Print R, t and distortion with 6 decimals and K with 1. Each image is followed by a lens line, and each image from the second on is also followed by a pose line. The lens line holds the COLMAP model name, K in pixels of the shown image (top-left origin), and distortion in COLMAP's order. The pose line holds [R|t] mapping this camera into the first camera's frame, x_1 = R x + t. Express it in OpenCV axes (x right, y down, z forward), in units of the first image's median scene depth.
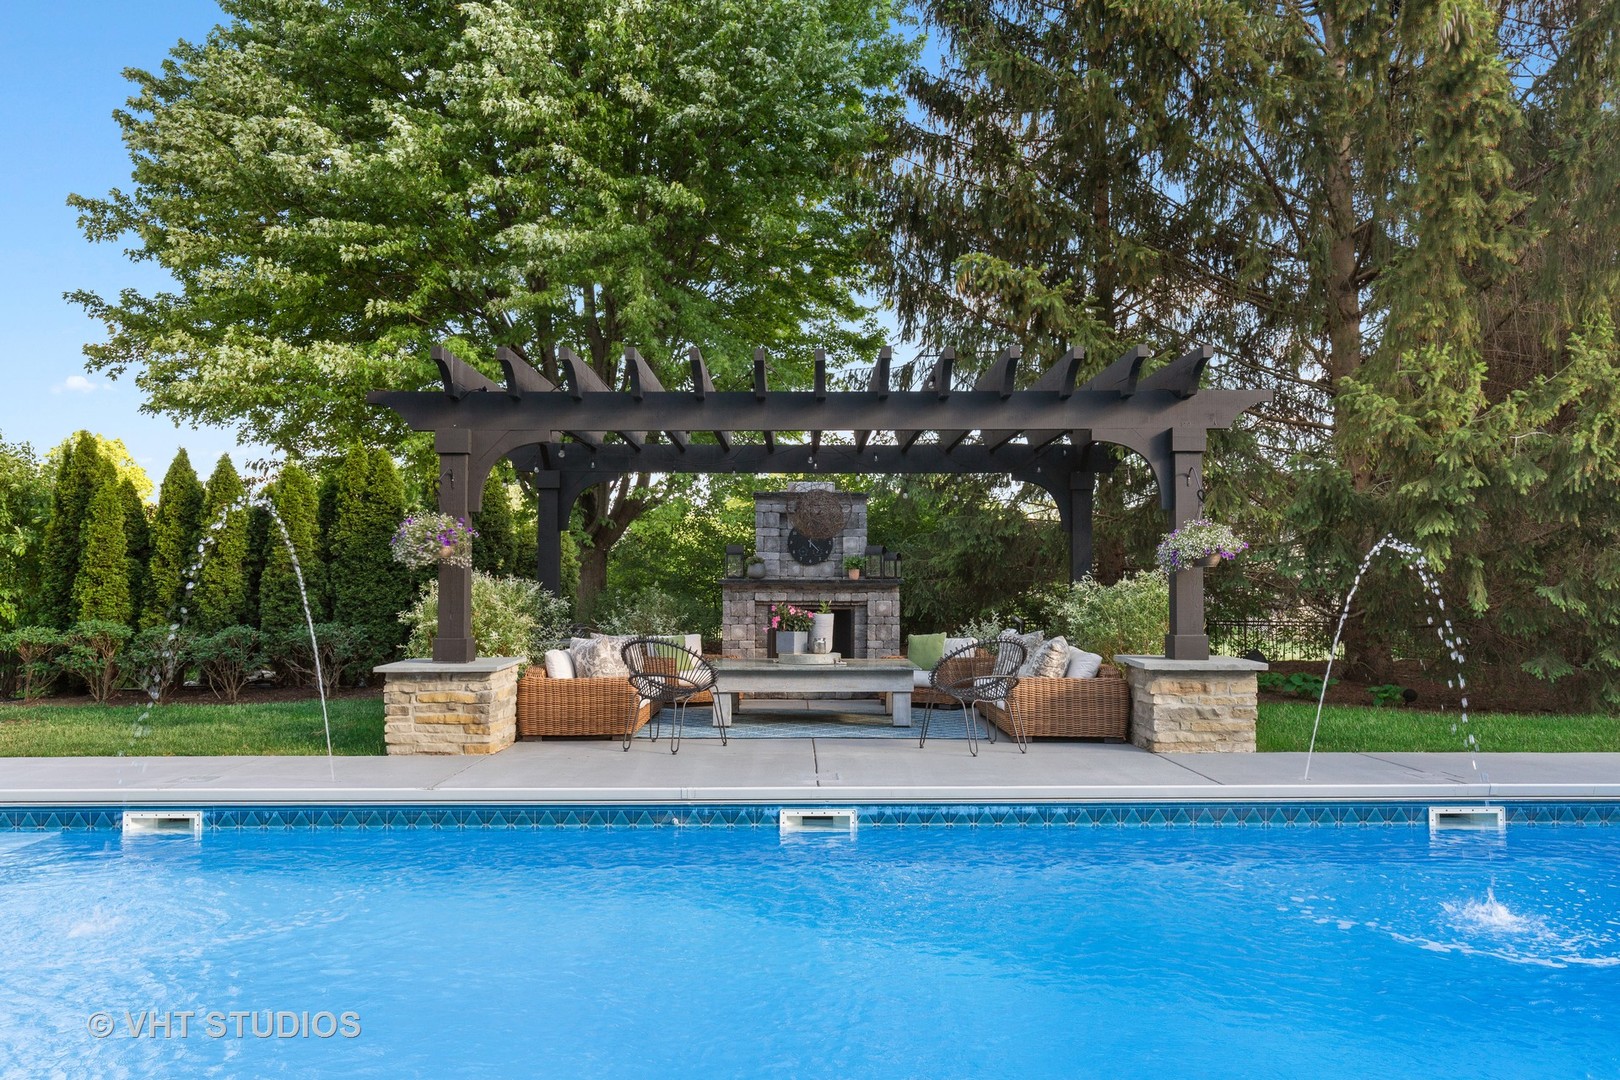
lens RADIAL K [[1245.2, 0, 802.1], [0, 1245.2, 501.6], [0, 0, 1]] dist [0.000201, -0.006965]
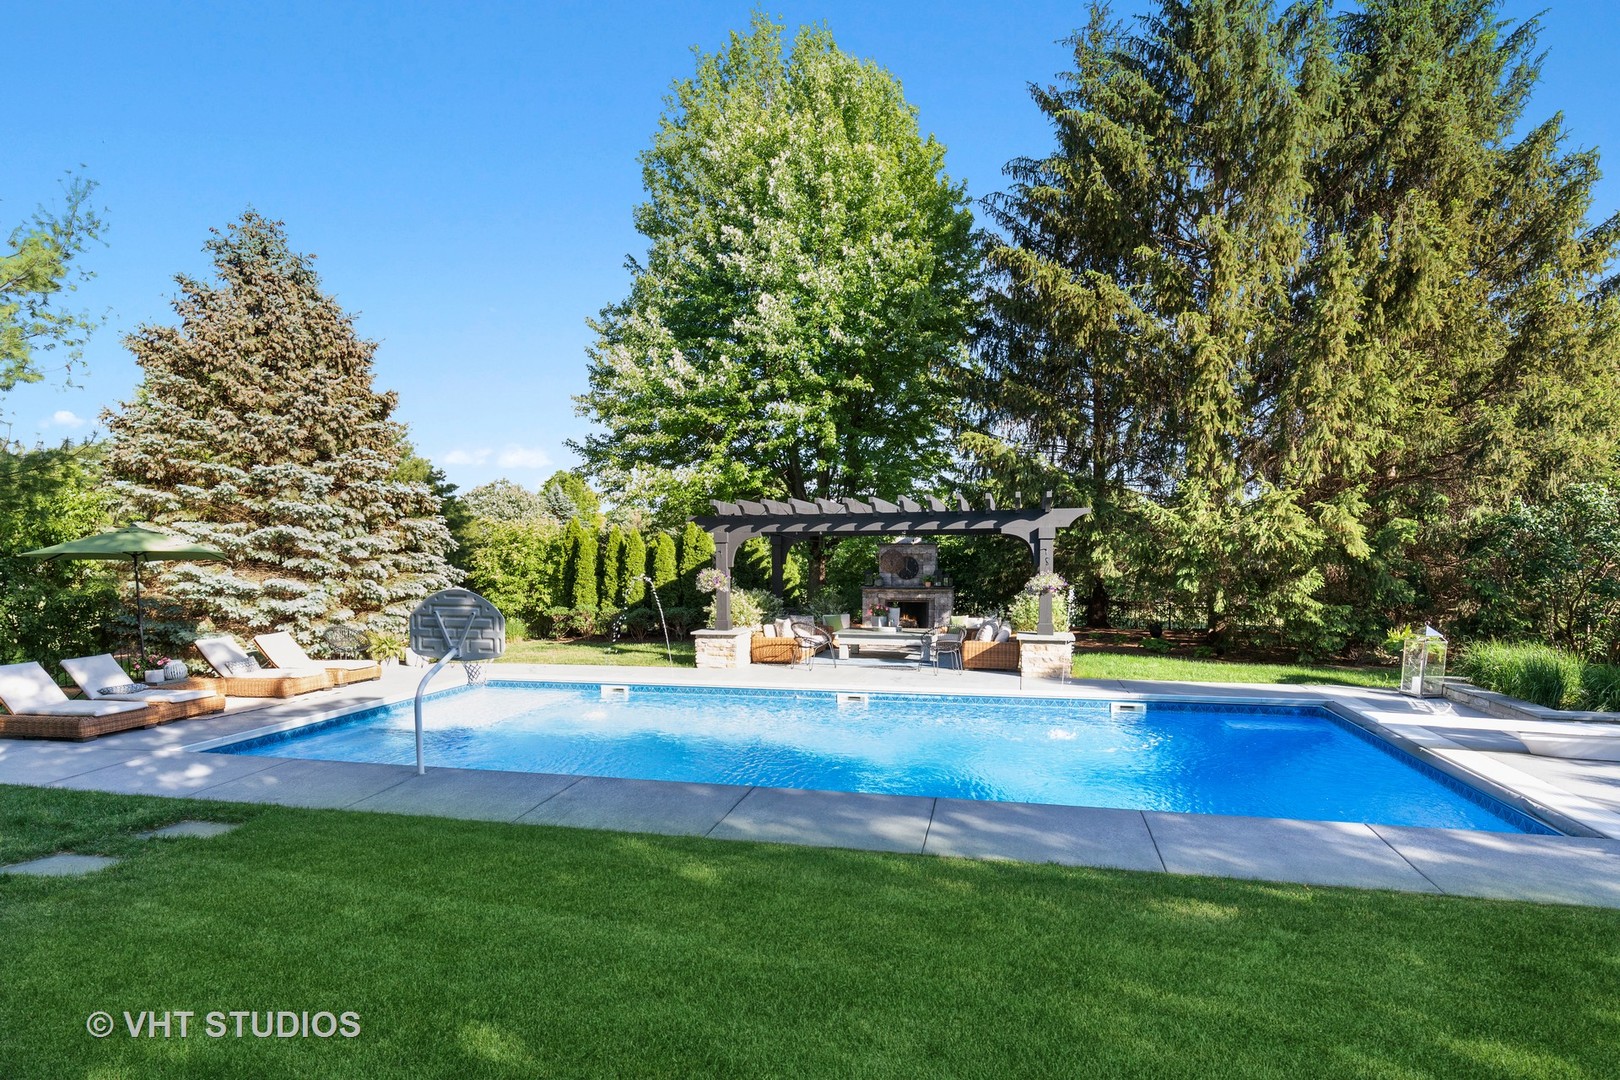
lens RADIAL K [[845.3, 0, 808.0], [0, 845.3, 546.6], [0, 0, 1]] dist [0.001795, 0.000238]
pose [[0.971589, -0.005397, -0.236614, 0.257750], [0.018182, 0.998488, 0.051884, -0.110265], [0.235976, -0.054712, 0.970218, -0.519461]]
